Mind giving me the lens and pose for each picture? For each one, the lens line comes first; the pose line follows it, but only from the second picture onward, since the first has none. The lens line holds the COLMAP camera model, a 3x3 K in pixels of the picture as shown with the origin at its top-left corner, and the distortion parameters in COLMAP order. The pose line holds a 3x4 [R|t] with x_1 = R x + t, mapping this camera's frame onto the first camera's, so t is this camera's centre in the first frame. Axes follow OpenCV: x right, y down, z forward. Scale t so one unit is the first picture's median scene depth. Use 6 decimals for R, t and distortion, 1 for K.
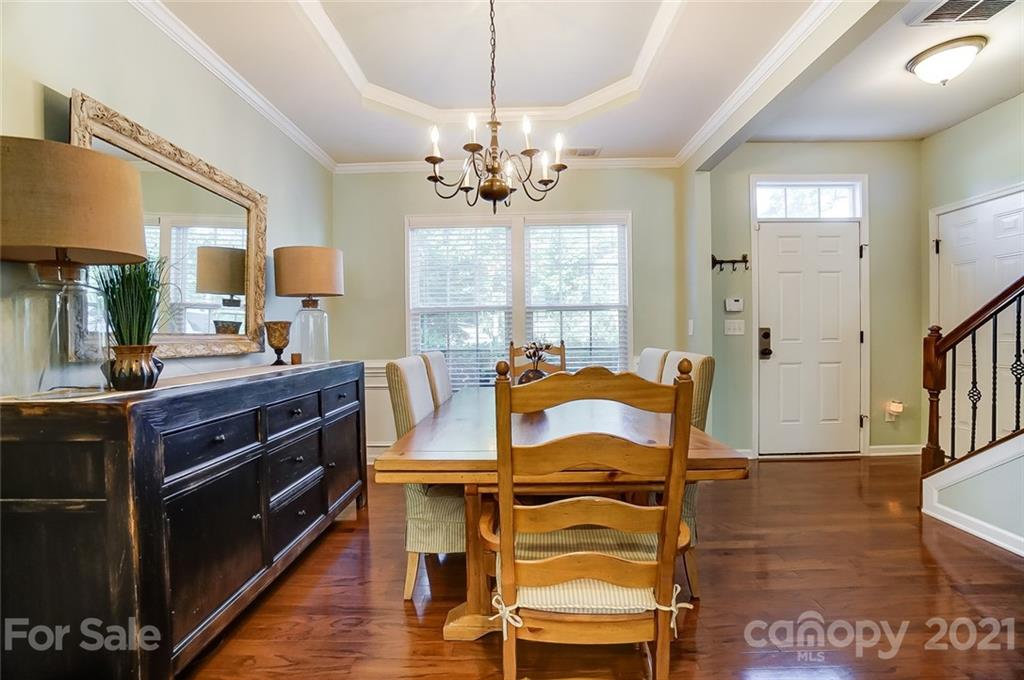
lens RADIAL K [[457.7, 0, 511.0], [0, 457.7, 341.2], [0, 0, 1]] dist [-0.061465, 0.024234]
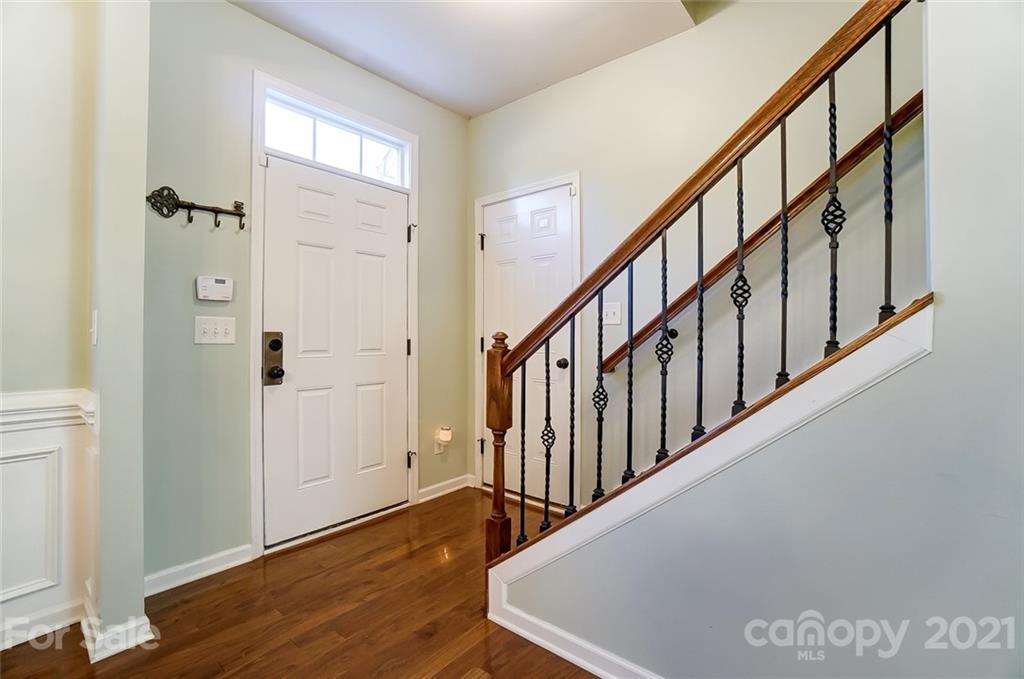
lens RADIAL K [[457.7, 0, 511.0], [0, 457.7, 340.7], [0, 0, 1]] dist [-0.061465, 0.024234]
pose [[0.631571, 0.010623, 0.775245, 0.340687], [0.002482, 0.999873, -0.015722, -0.008993], [-0.775314, 0.011854, 0.631465, 0.430067]]
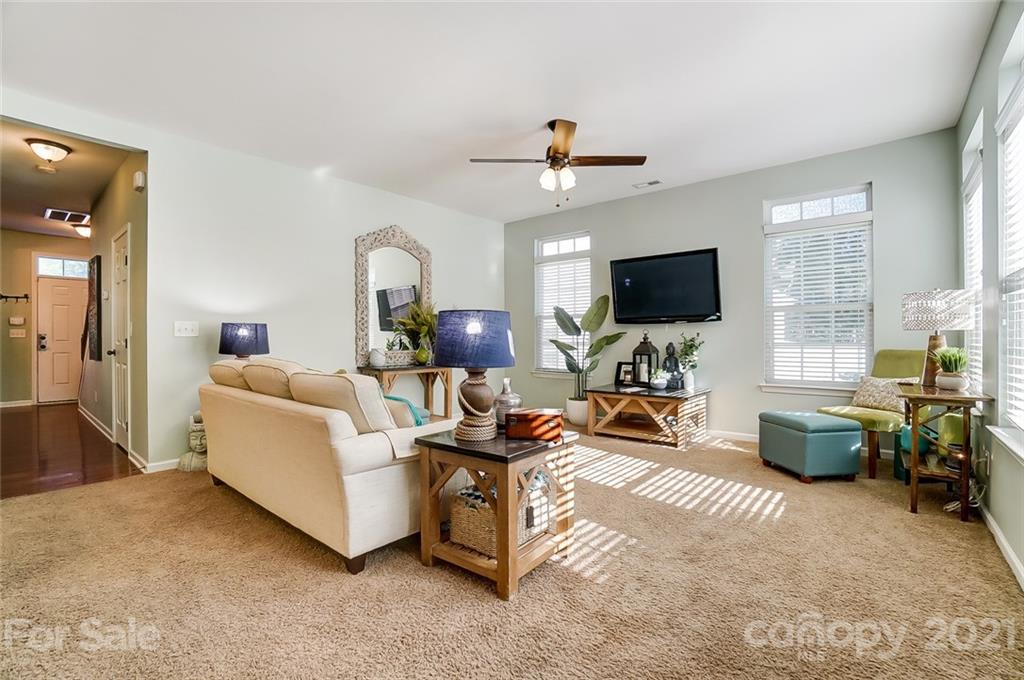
lens RADIAL K [[457.7, 0, 511.0], [0, 457.7, 341.2], [0, 0, 1]] dist [-0.061465, 0.024234]
pose [[0.638136, 0.006283, 0.769898, 0.453742], [0.008782, 0.999842, -0.015438, 0.052104], [-0.769874, 0.016613, 0.637980, -1.890571]]
